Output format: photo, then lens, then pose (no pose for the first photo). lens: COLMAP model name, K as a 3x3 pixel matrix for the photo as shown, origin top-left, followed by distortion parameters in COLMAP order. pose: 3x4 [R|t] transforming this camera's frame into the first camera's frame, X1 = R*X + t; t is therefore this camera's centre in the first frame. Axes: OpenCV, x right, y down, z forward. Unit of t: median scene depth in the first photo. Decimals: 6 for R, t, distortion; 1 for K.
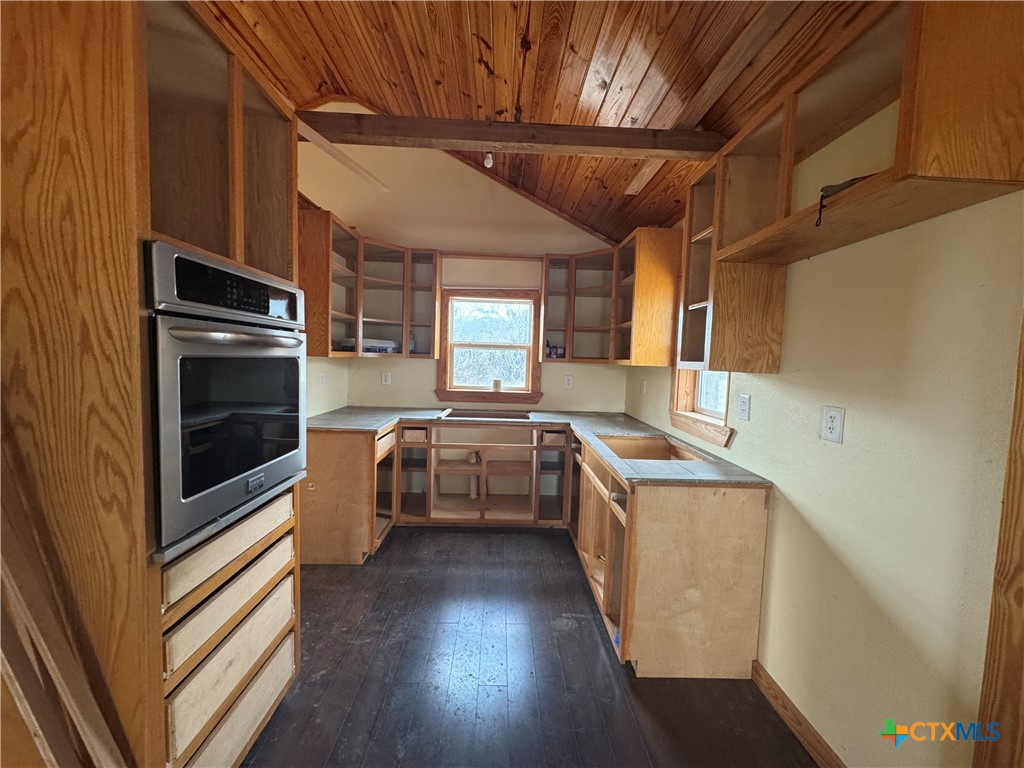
lens RADIAL K [[408.6, 0, 510.1], [0, 408.6, 382.8], [0, 0, 1]] dist [-0.003285, 0.000389]
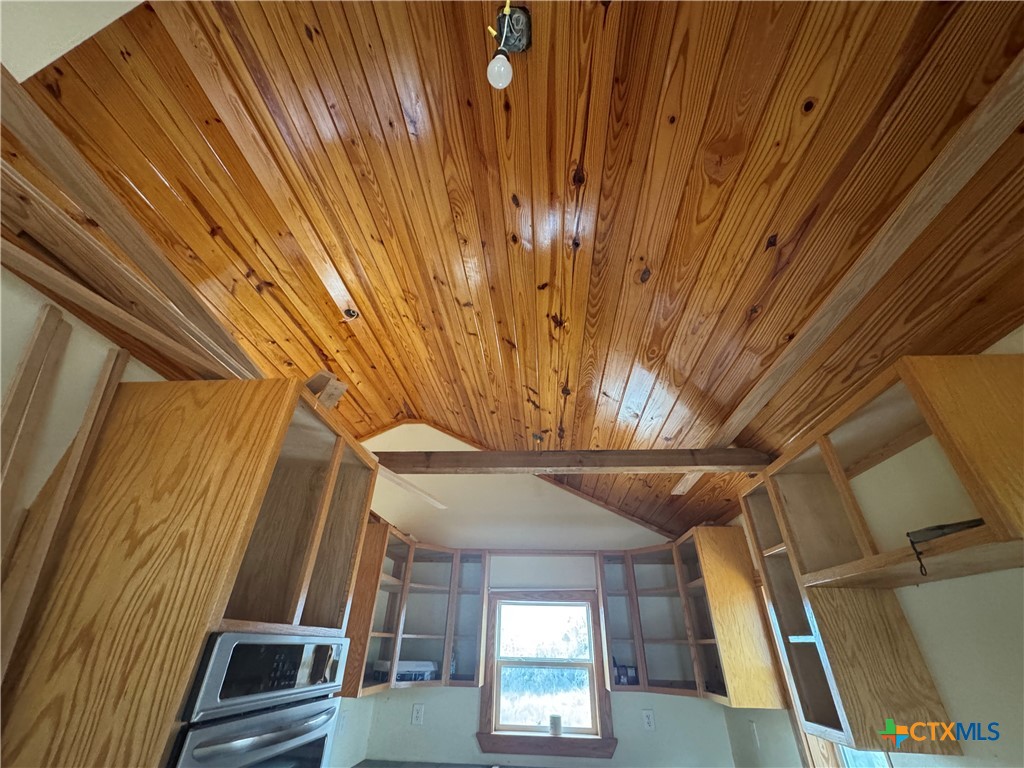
lens RADIAL K [[408.6, 0, 510.1], [0, 408.6, 382.8], [0, 0, 1]] dist [-0.003285, 0.000389]
pose [[0.994732, -0.062460, -0.081283, -0.030526], [0.001980, 0.804491, -0.593962, -0.119816], [0.102490, 0.590672, 0.800376, -0.033738]]
